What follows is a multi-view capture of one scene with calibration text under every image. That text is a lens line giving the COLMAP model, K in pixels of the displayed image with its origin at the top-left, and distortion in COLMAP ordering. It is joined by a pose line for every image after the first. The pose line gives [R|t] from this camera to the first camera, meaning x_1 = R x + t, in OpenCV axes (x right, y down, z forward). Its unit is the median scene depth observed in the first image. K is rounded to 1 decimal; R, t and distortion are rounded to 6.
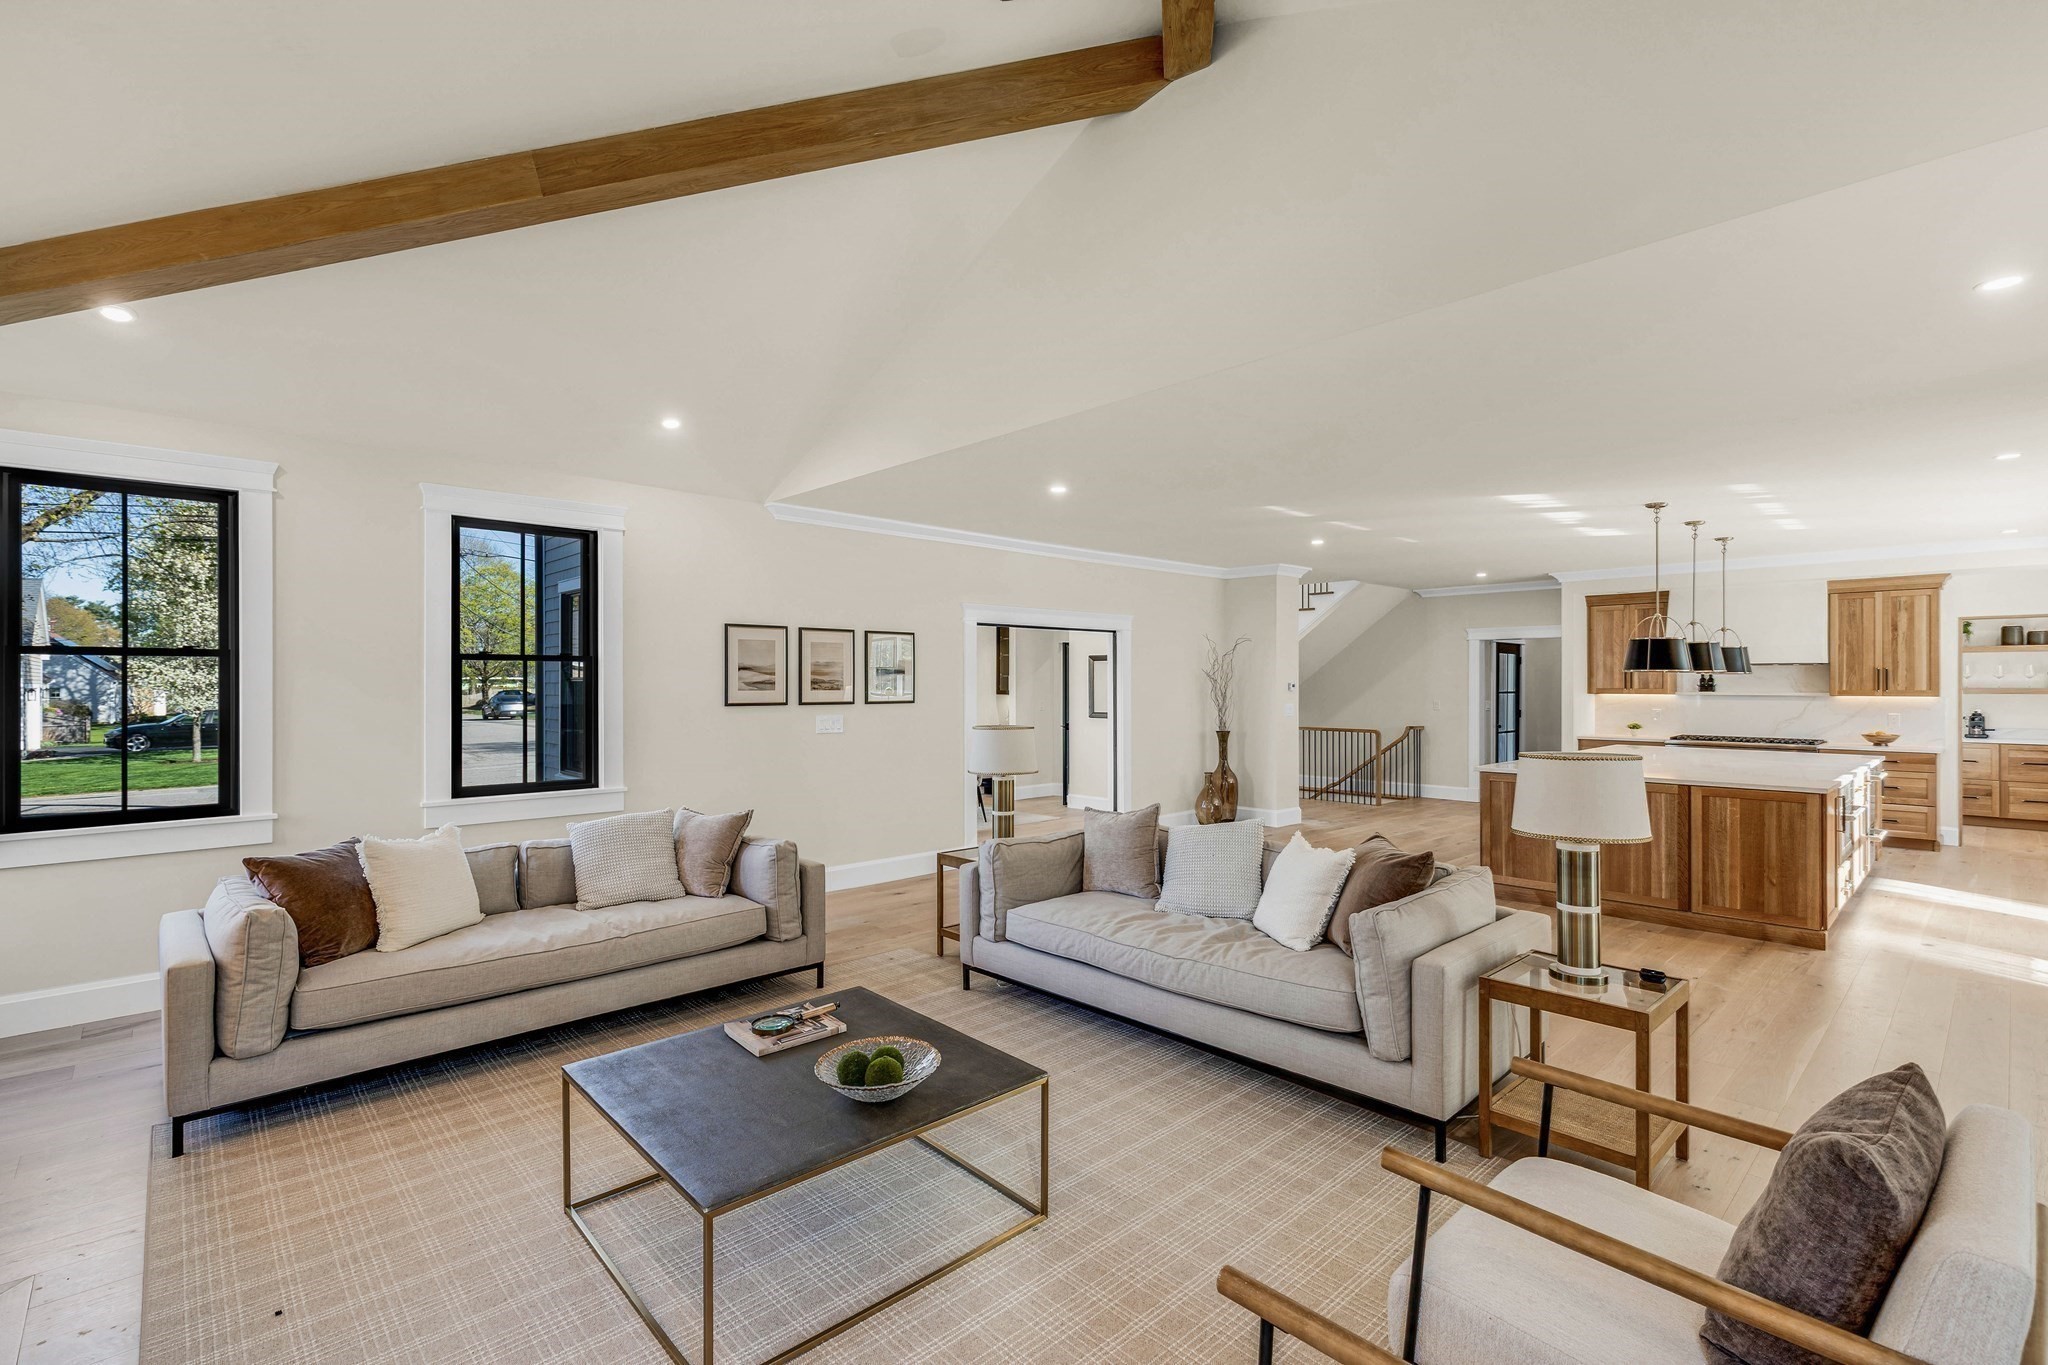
lens RADIAL K [[920.9, 0, 1024.0], [0, 920.9, 682.5], [0, 0, 1]] dist [-0.000905, 0.000013]
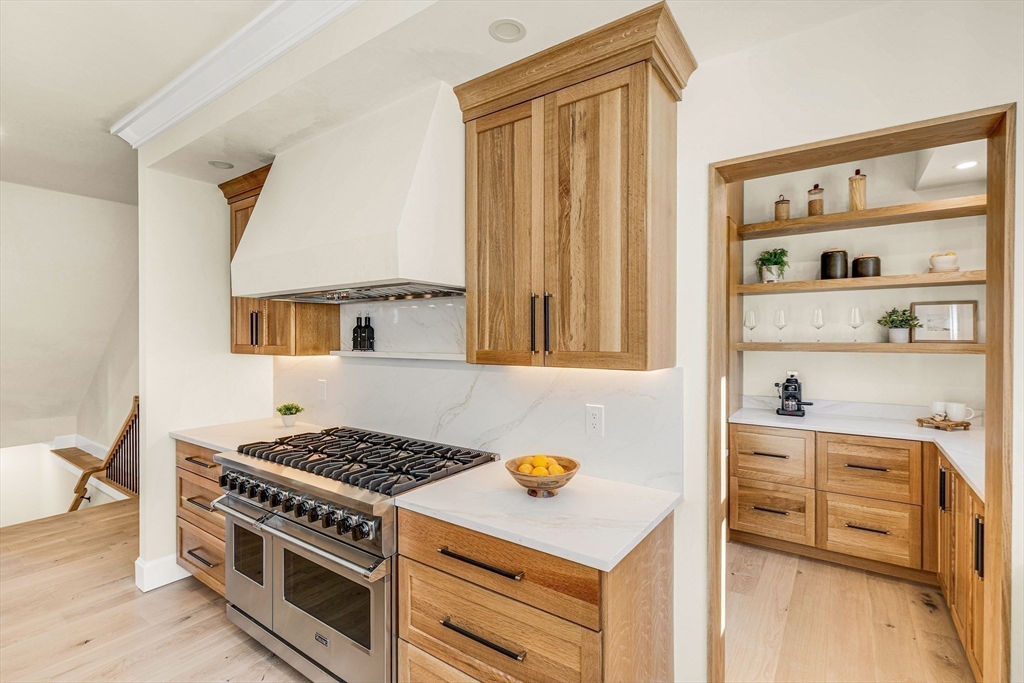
lens RADIAL K [[471.3, 0, 512.0], [0, 471.3, 341.5], [0, 0, 1]] dist [-0.000034, -0.000078]
pose [[0.978783, -0.001845, 0.204890, 0.809800], [-0.000061, 0.999957, 0.009298, 0.002002], [-0.204899, -0.009114, 0.978741, 0.744483]]
